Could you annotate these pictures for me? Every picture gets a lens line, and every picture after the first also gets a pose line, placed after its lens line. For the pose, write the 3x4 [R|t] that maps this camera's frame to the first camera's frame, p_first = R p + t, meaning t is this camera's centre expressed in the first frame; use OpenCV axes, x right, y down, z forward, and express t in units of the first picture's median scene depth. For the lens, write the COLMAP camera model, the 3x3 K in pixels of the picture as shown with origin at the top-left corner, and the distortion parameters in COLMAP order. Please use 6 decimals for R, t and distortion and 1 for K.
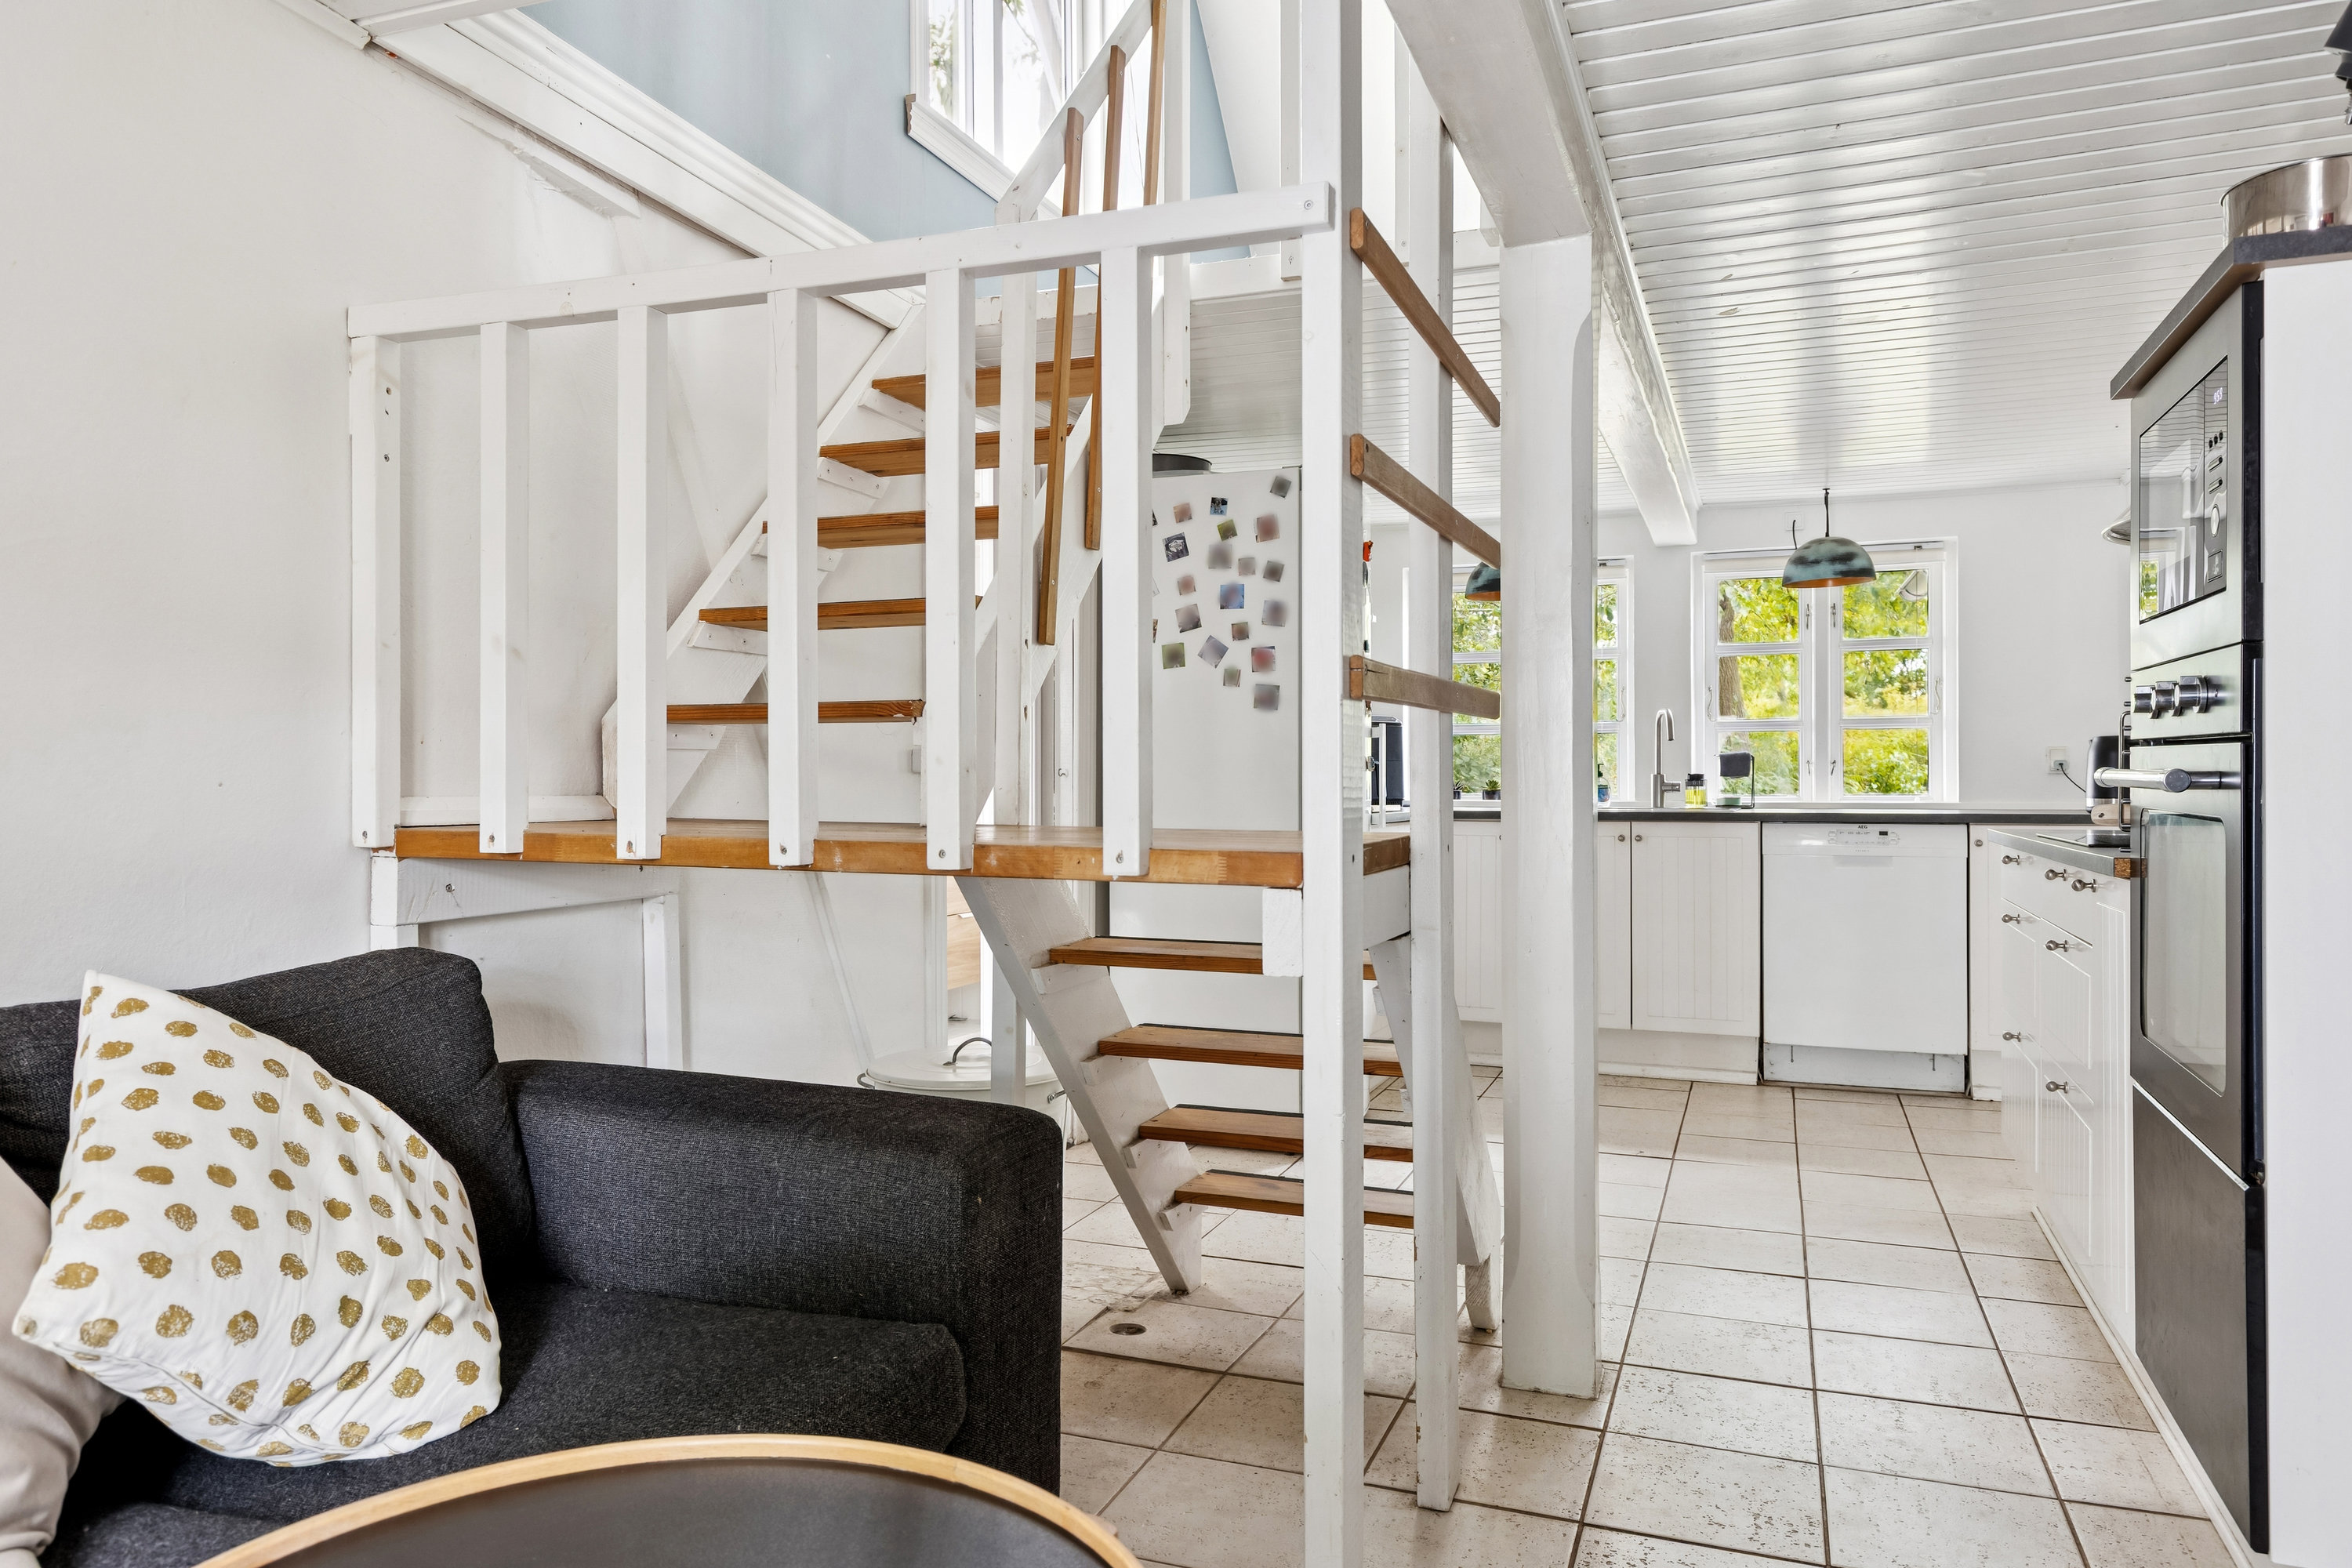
lens RADIAL K [[1516.1, 0, 1182.2], [0, 1516.1, 776.9], [0, 0, 1]] dist [-0.006414, -0.000269]
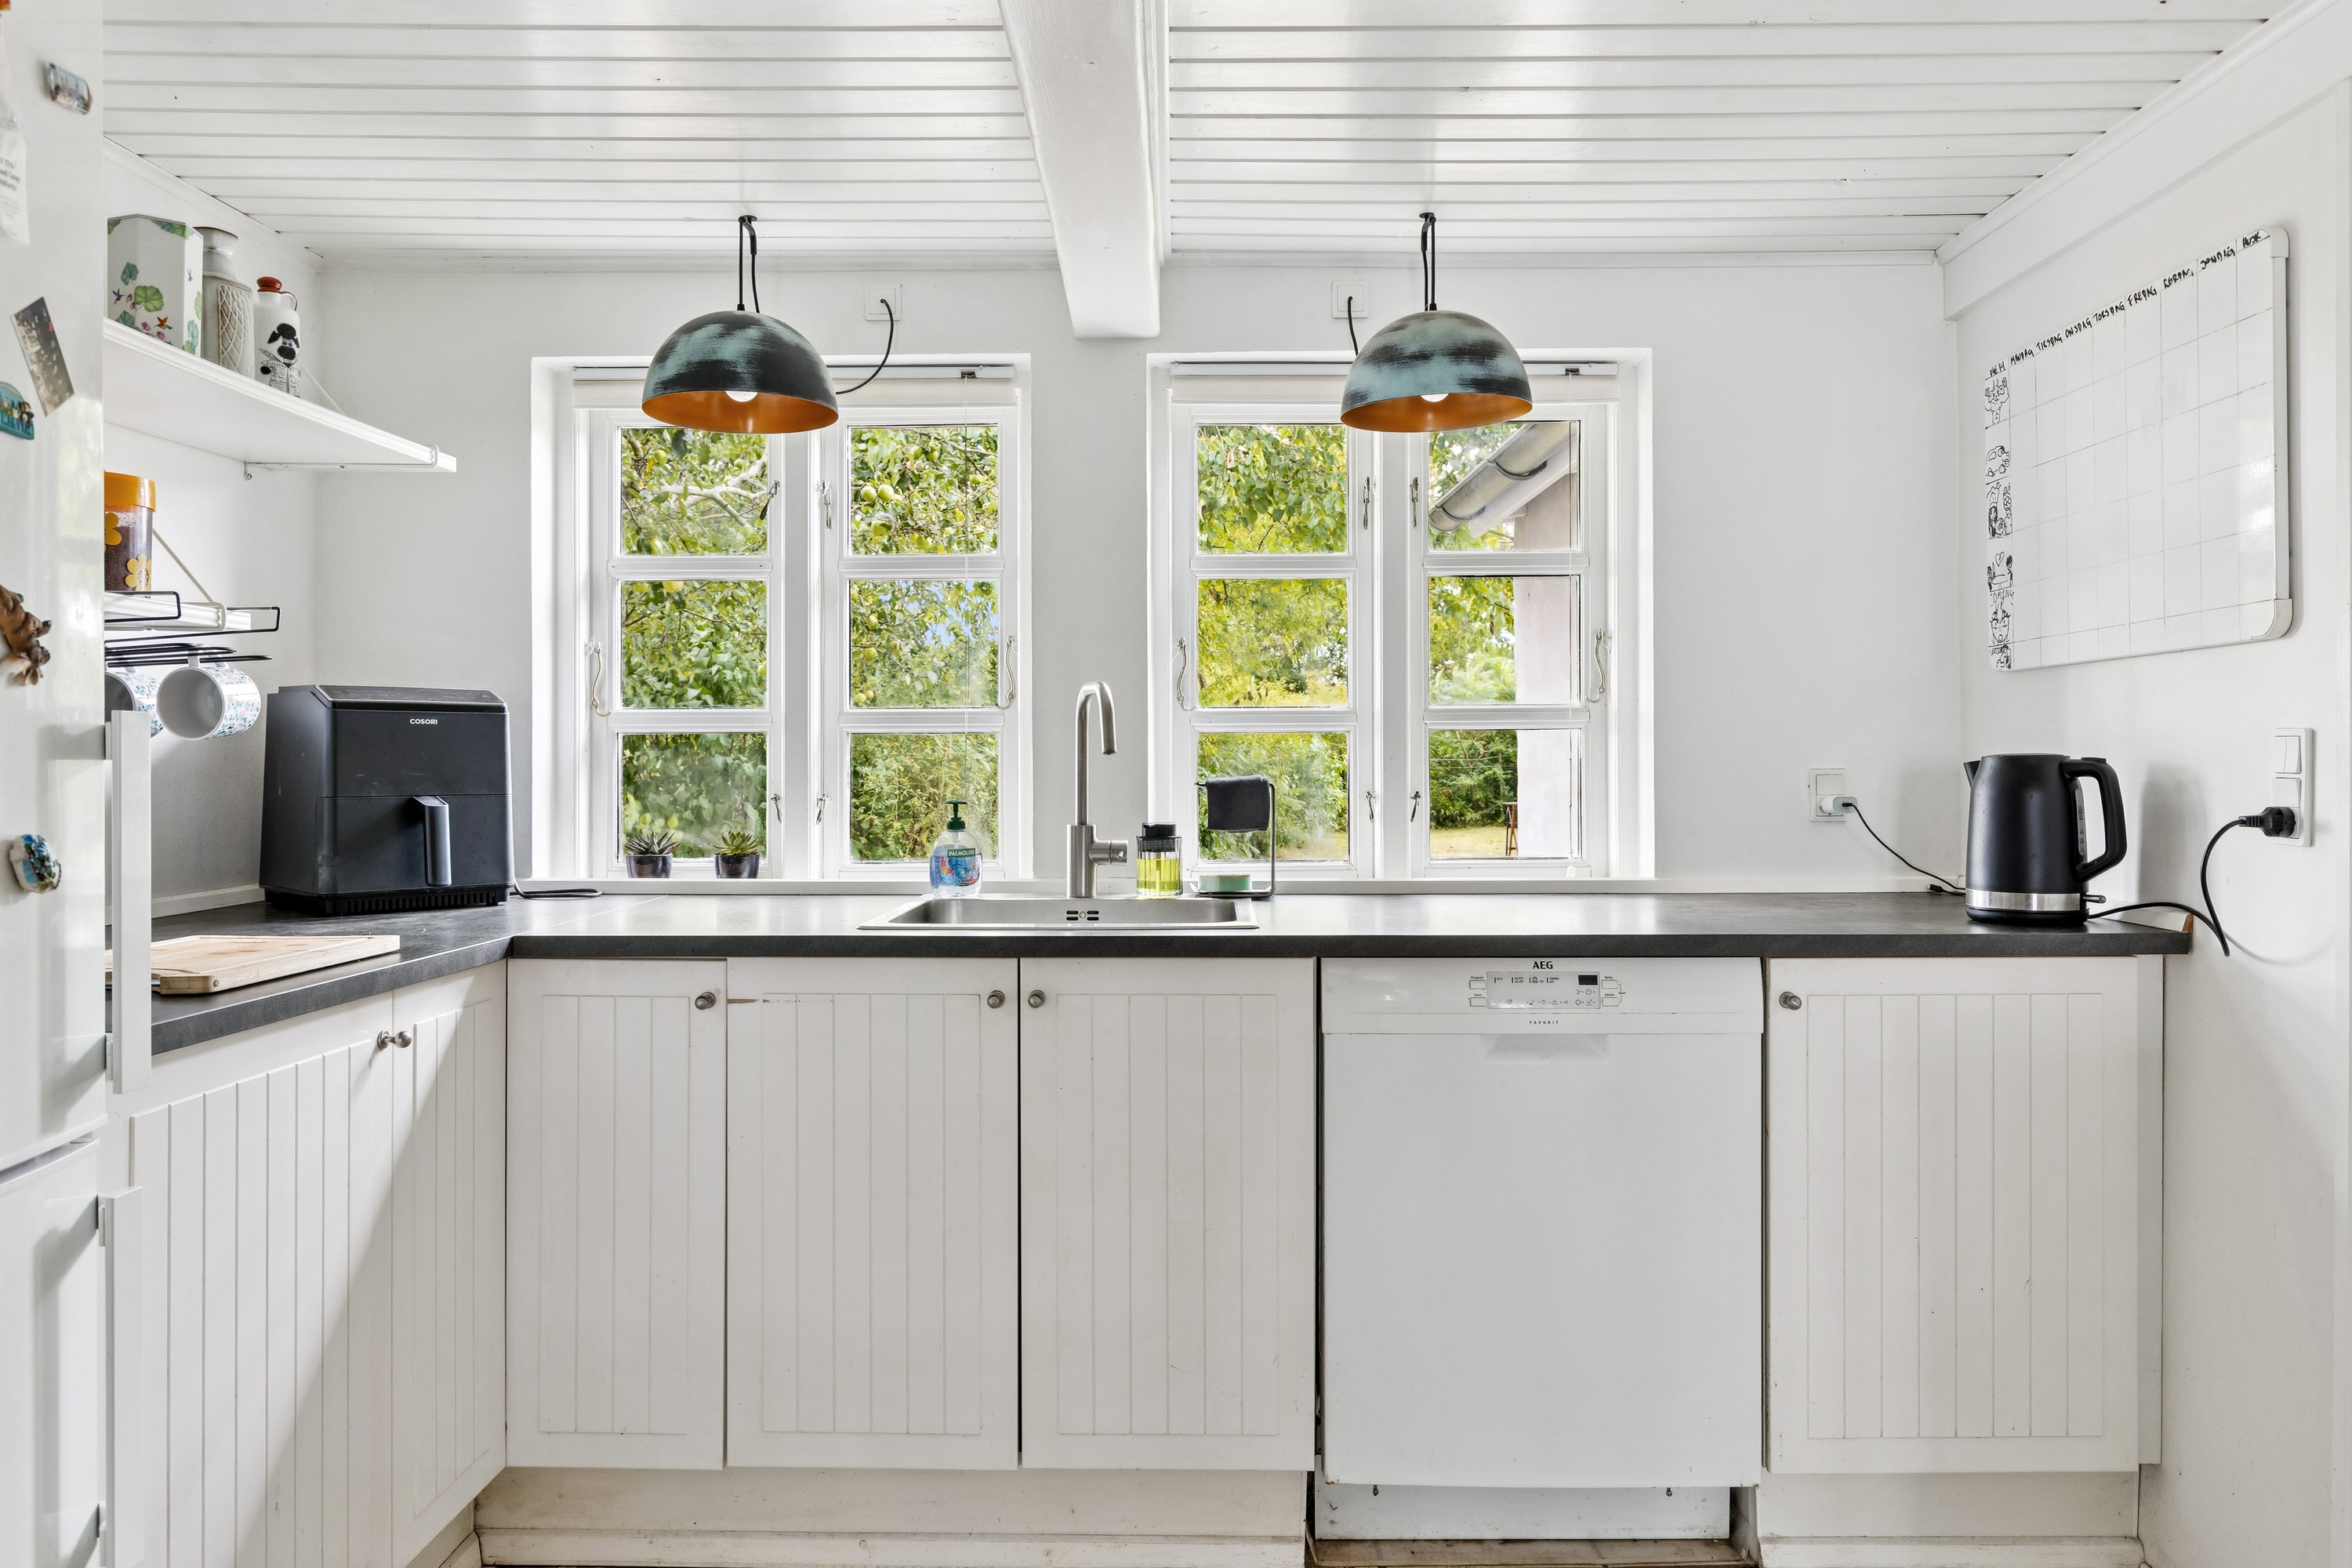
lens RADIAL K [[1564.0, 0, 1179.9], [0, 1564.0, 775.7], [0, 0, 1]] dist [-0.000806, -0.002285]
pose [[0.931759, -0.004102, 0.363055, 0.178868], [0.000373, 0.999946, 0.010340, -0.022805], [-0.363078, -0.009498, 0.931710, 0.576213]]
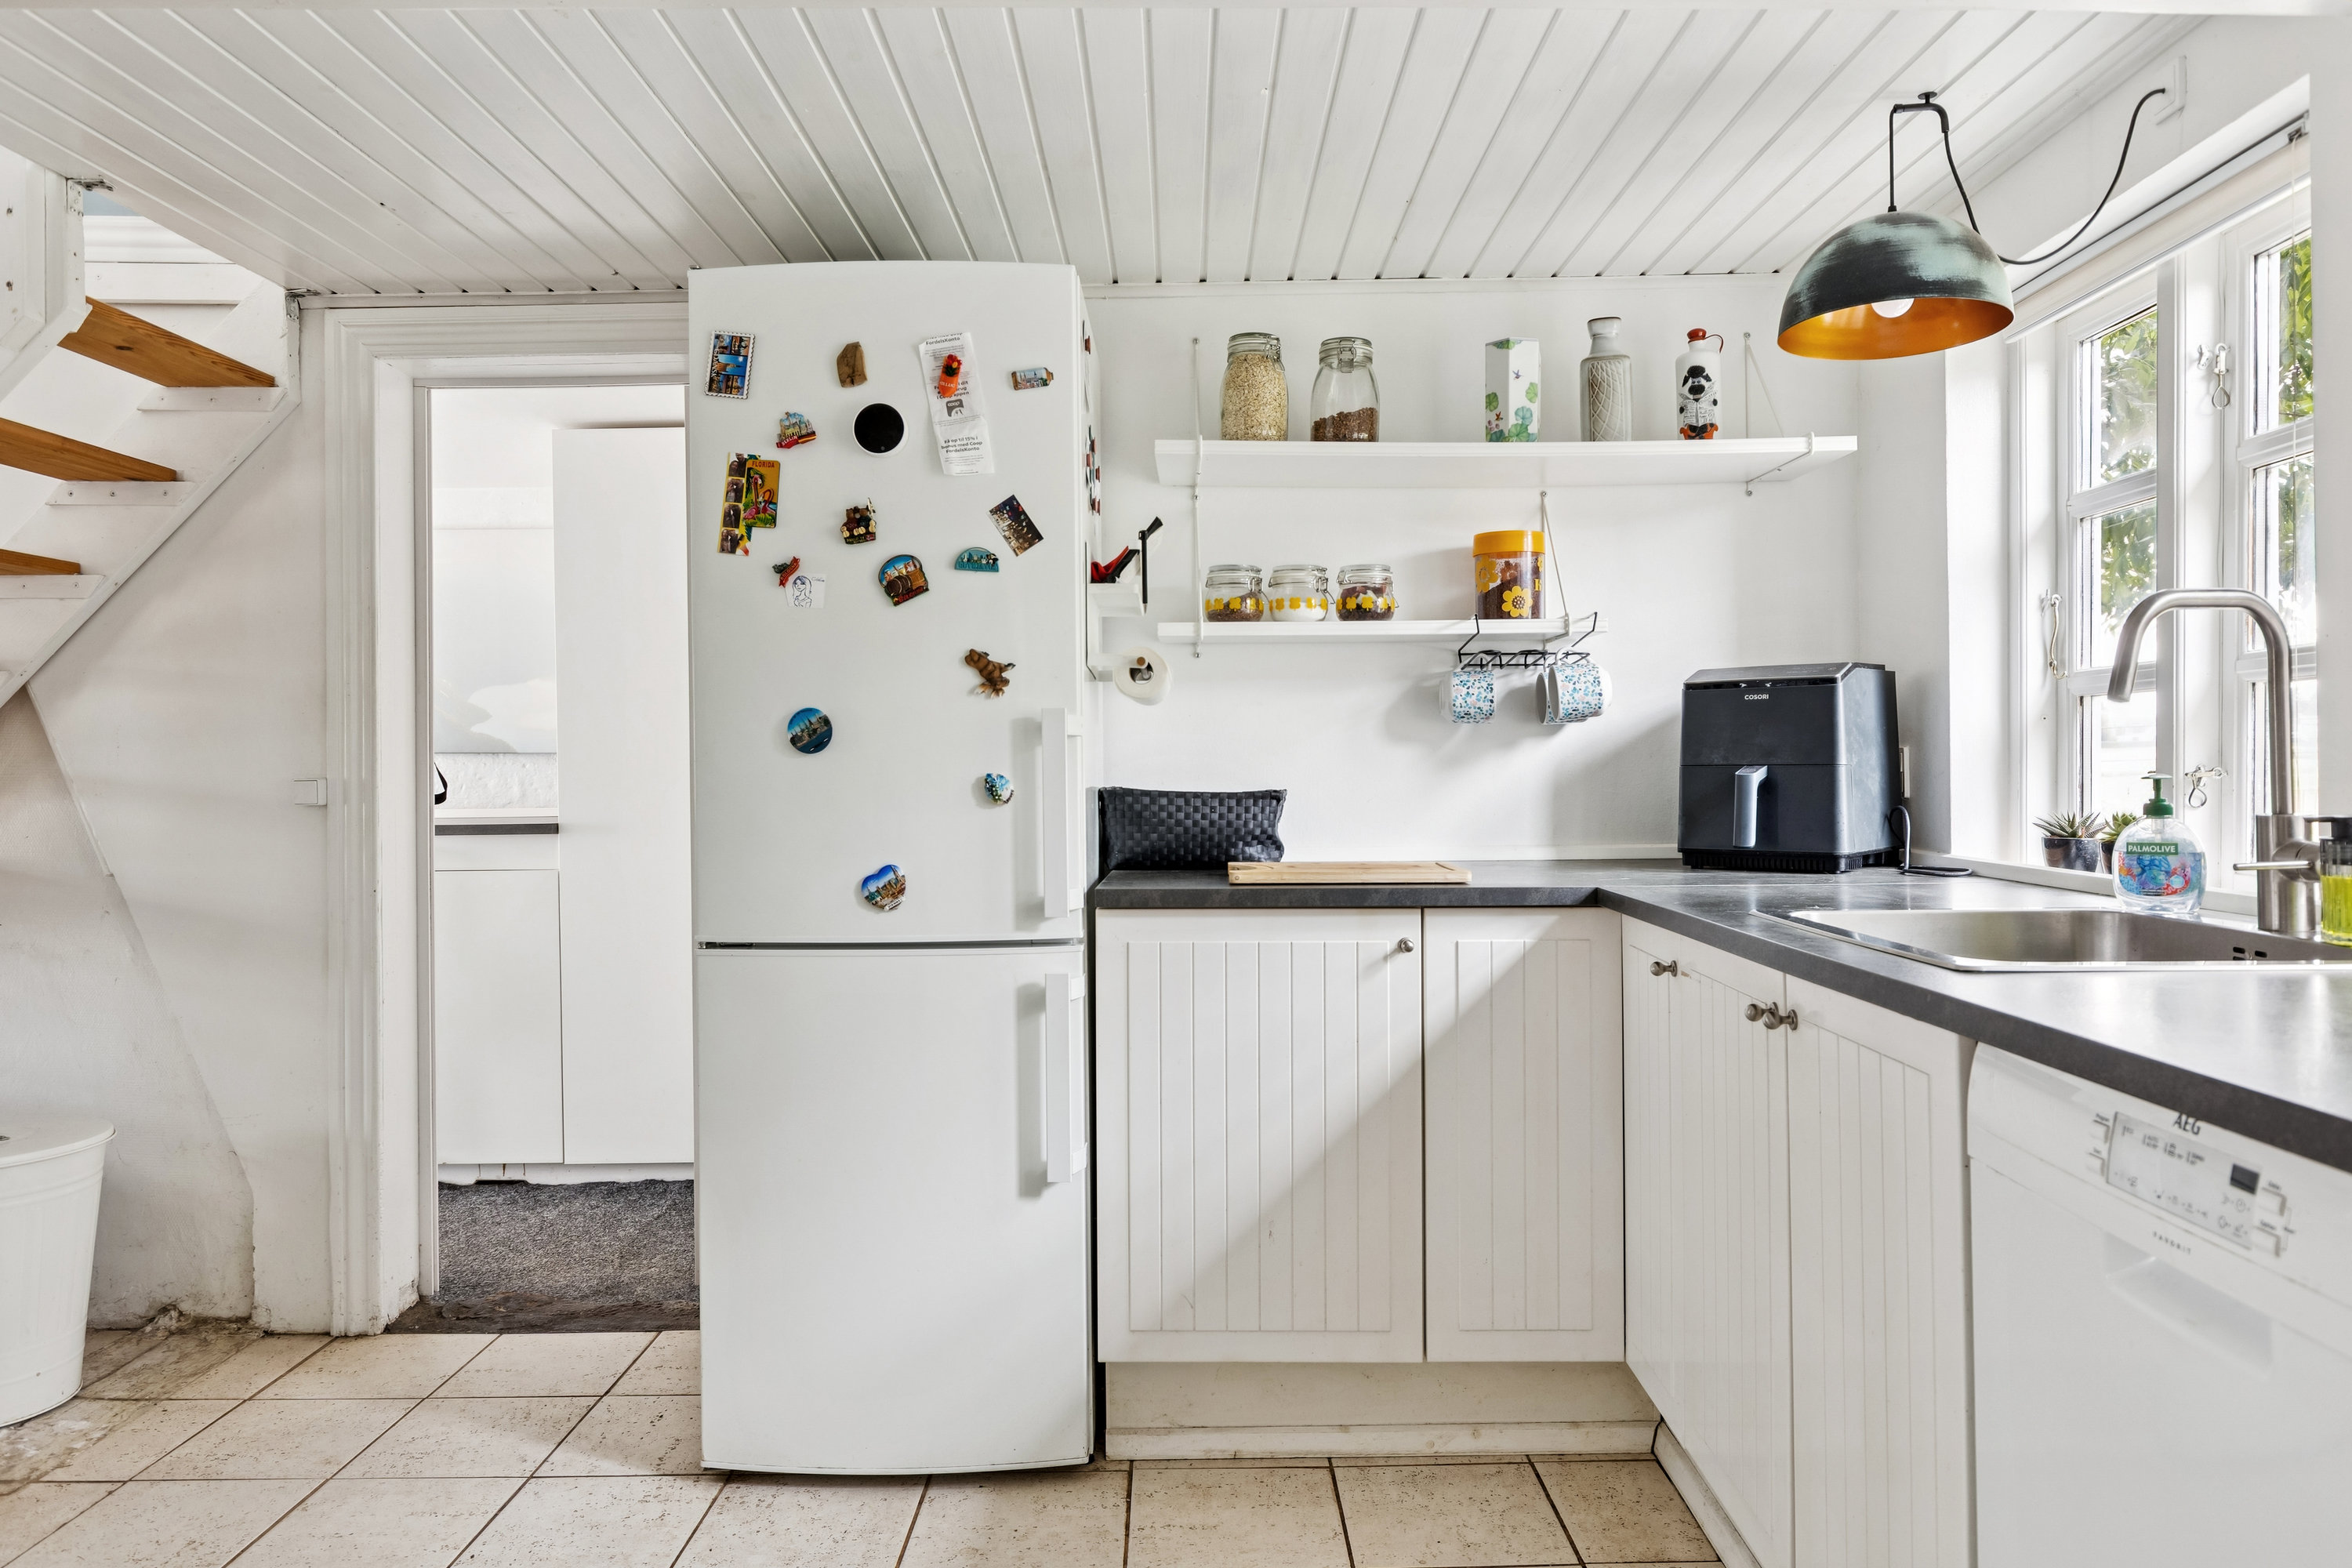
lens RADIAL K [[1564.0, 0, 1179.6], [0, 1564.0, 778.6], [0, 0, 1]] dist [-0.000806, -0.002285]
pose [[0.358531, 0.005677, -0.933501, 0.544160], [0.007628, 0.999930, 0.009011, -0.013911], [0.933487, -0.010351, 0.358462, 0.737593]]
